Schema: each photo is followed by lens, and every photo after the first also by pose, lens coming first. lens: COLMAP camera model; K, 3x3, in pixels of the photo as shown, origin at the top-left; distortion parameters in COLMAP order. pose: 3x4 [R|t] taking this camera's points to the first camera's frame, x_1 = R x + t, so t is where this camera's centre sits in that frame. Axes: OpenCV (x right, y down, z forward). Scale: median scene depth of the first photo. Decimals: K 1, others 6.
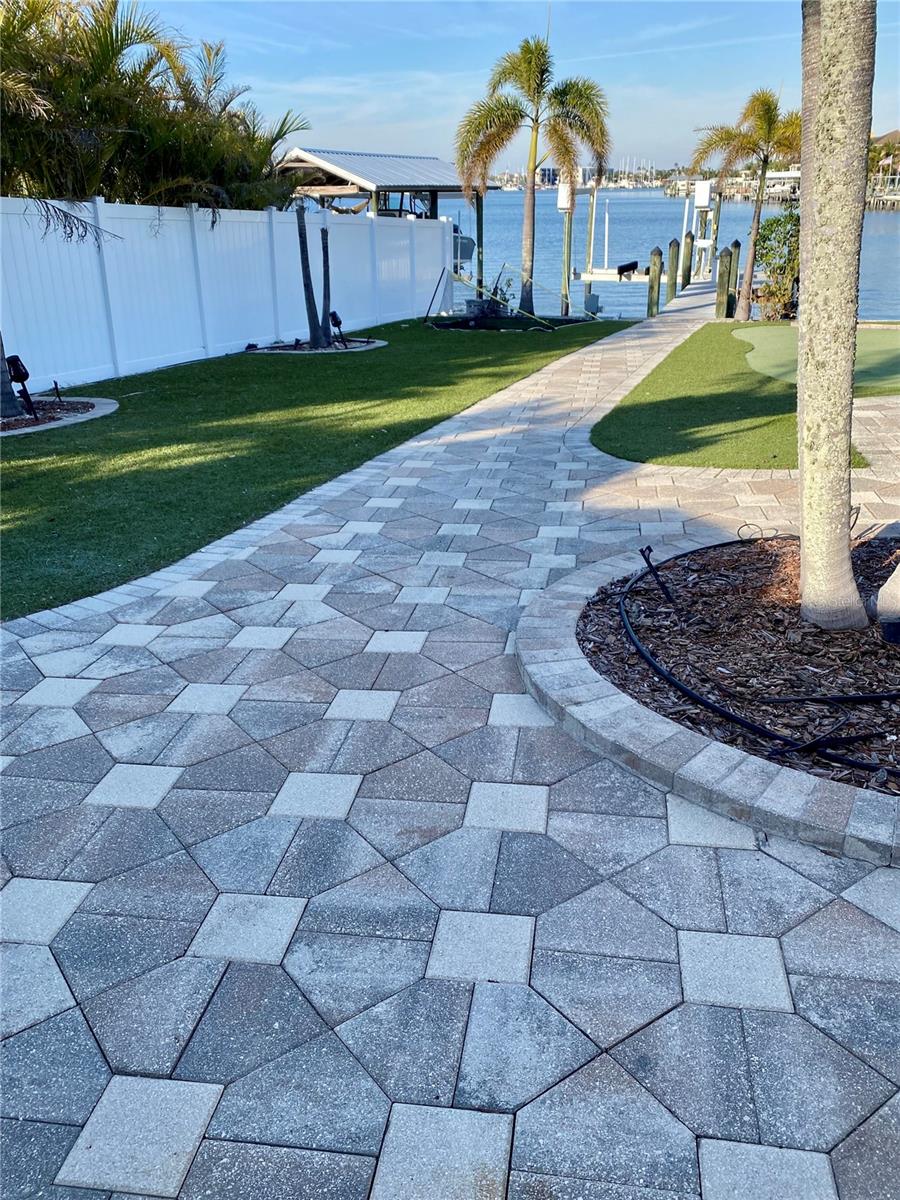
lens RADIAL K [[950.0, 0, 450.0], [0, 950.0, 600.0], [0, 0, 1]] dist [0.008360, 0.003510]
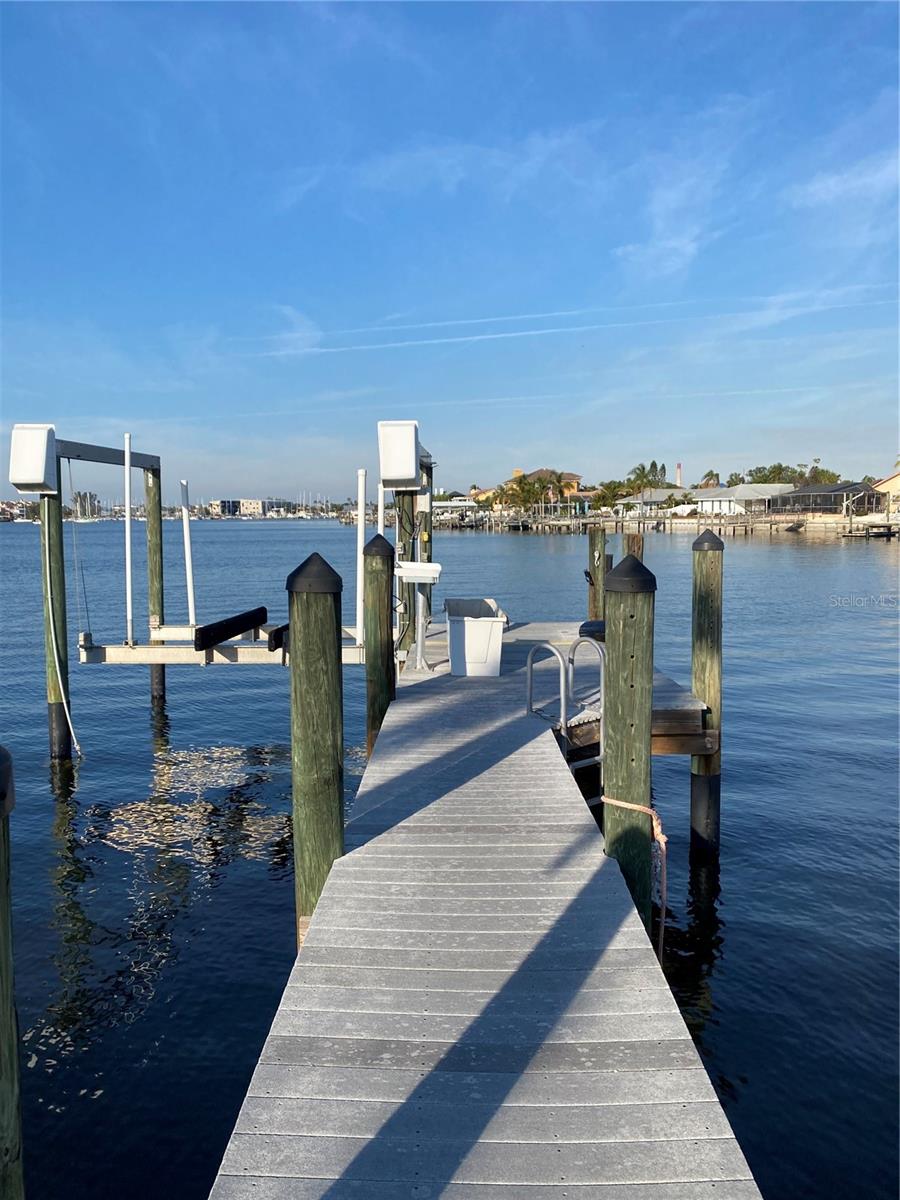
lens RADIAL K [[950.0, 0, 450.0], [0, 950.0, 600.0], [0, 0, 1]] dist [0.008360, 0.003510]
pose [[0.949809, -0.021573, 0.312086, 0.025922], [0.119785, 0.946668, -0.299118, -0.039740], [-0.288988, 0.321489, 0.901738, 0.105334]]
